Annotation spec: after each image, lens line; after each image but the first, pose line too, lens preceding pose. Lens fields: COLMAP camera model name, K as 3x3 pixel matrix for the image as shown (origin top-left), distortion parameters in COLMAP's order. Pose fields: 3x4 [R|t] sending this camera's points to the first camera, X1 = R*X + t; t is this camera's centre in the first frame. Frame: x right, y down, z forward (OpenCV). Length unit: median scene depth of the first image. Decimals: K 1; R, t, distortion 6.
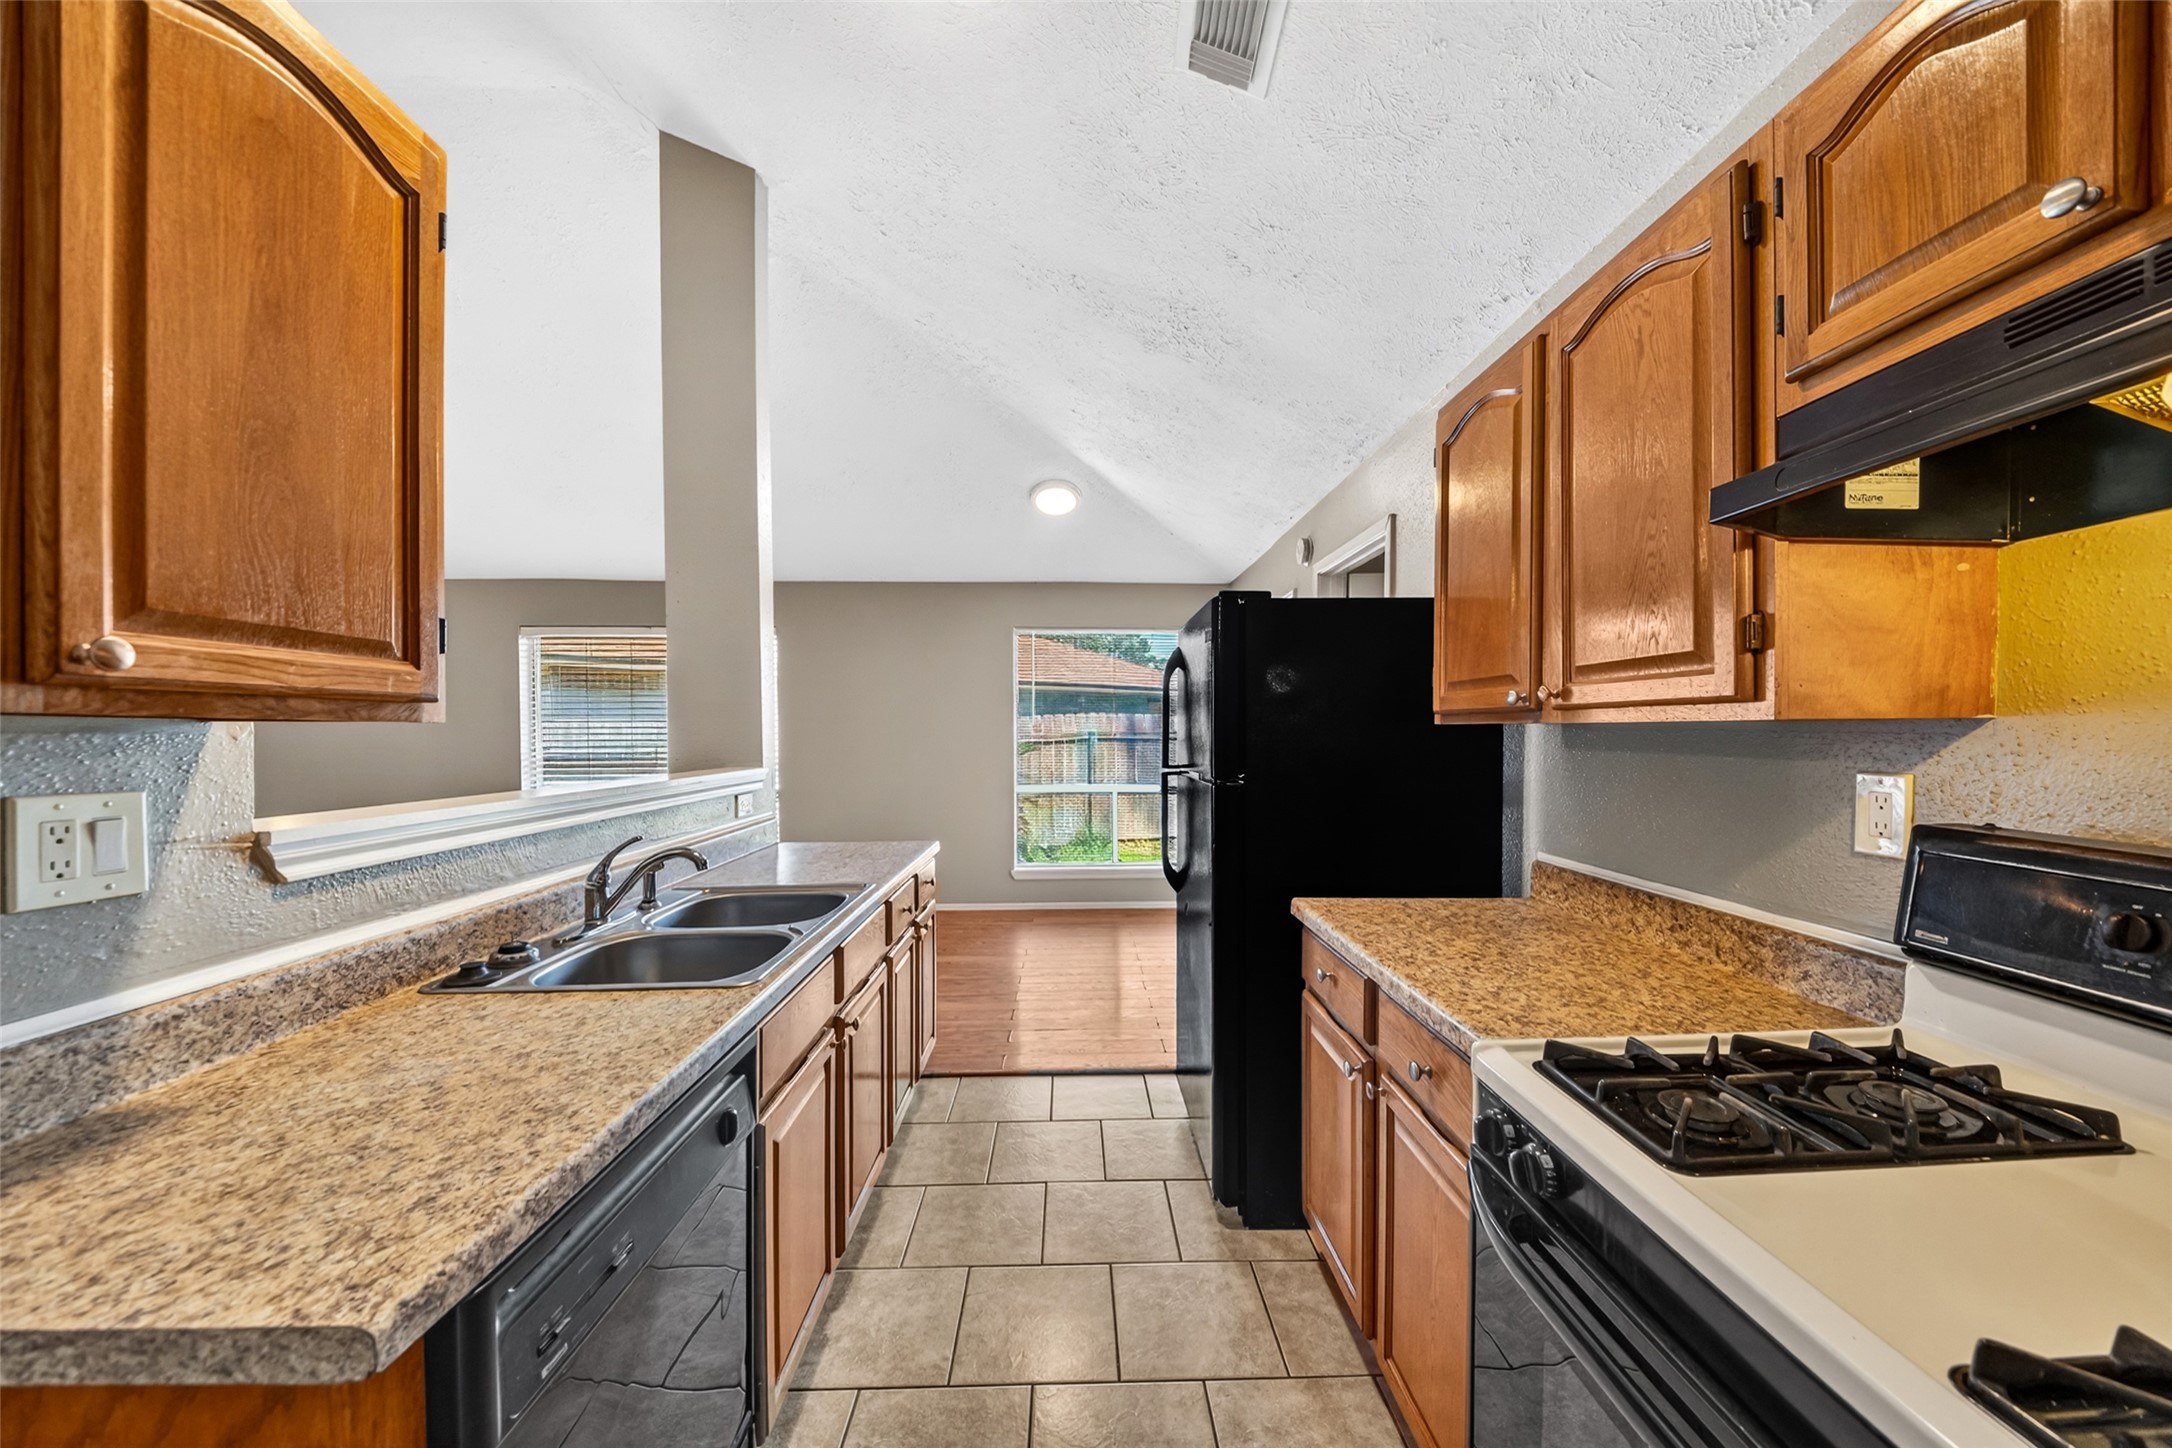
lens RADIAL K [[940.7, 0, 1087.7], [0, 940.7, 750.0], [0, 0, 1]] dist [0.068415, -0.039803]
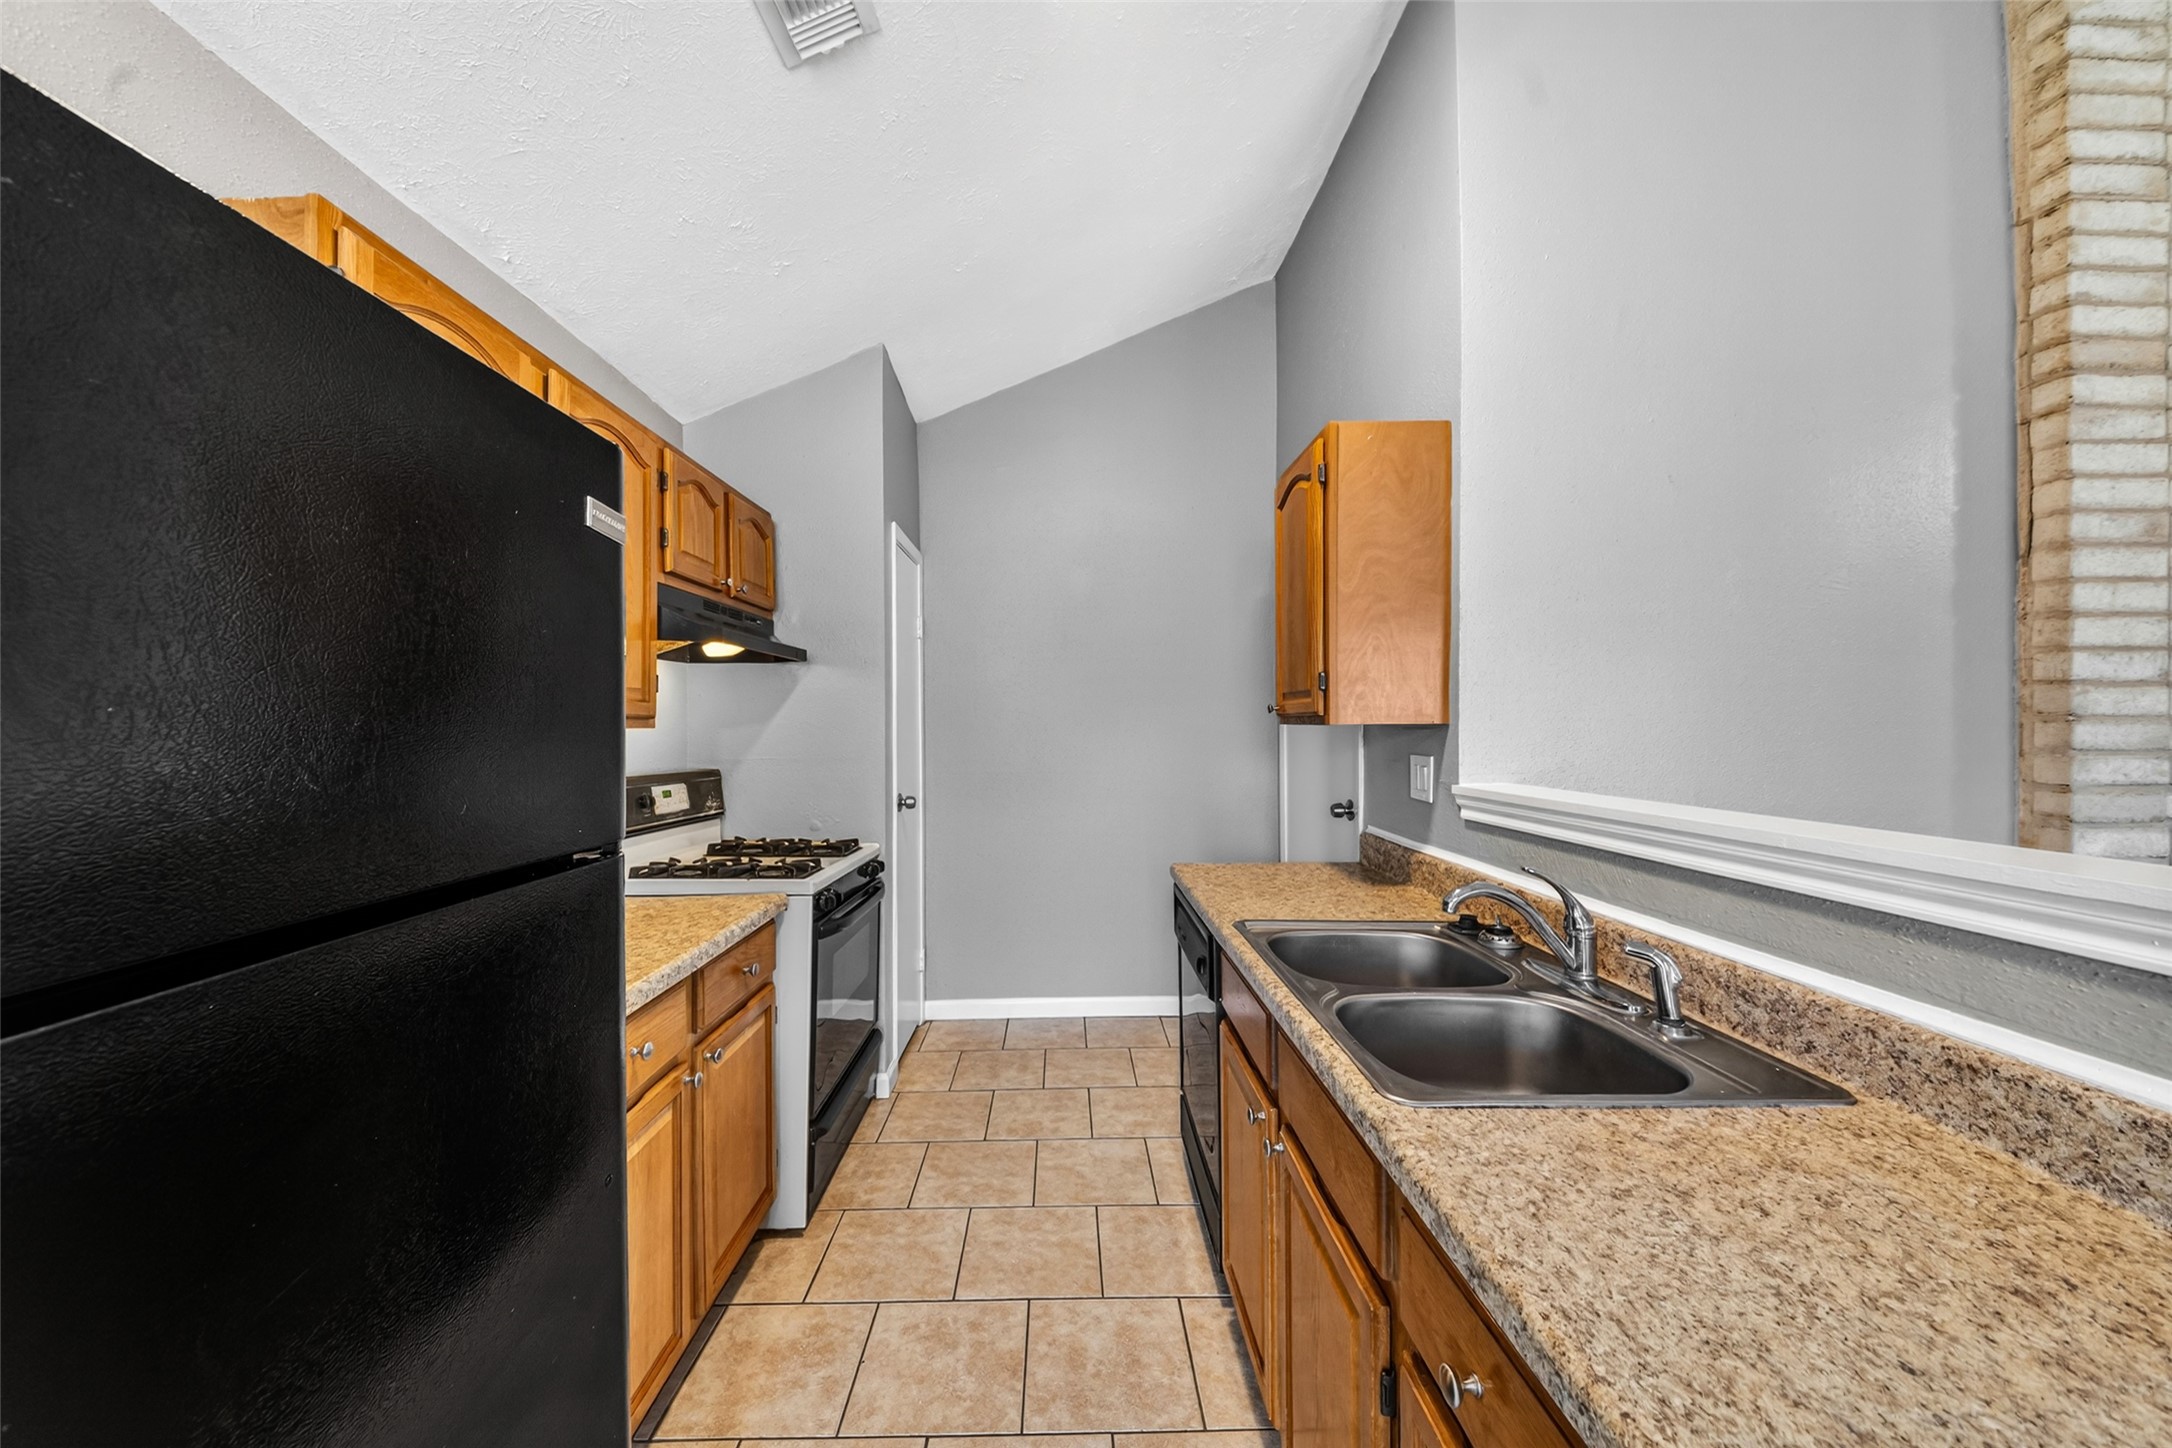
lens RADIAL K [[822.3, 0, 1086.0], [0, 822.3, 724.0], [0, 0, 1]] dist [-0.001288, -0.000472]
pose [[-0.999994, -0.002556, -0.002194, -0.168571], [-0.002557, 0.999997, 0.000454, -0.021612], [0.002192, 0.000460, -0.999997, 1.707443]]
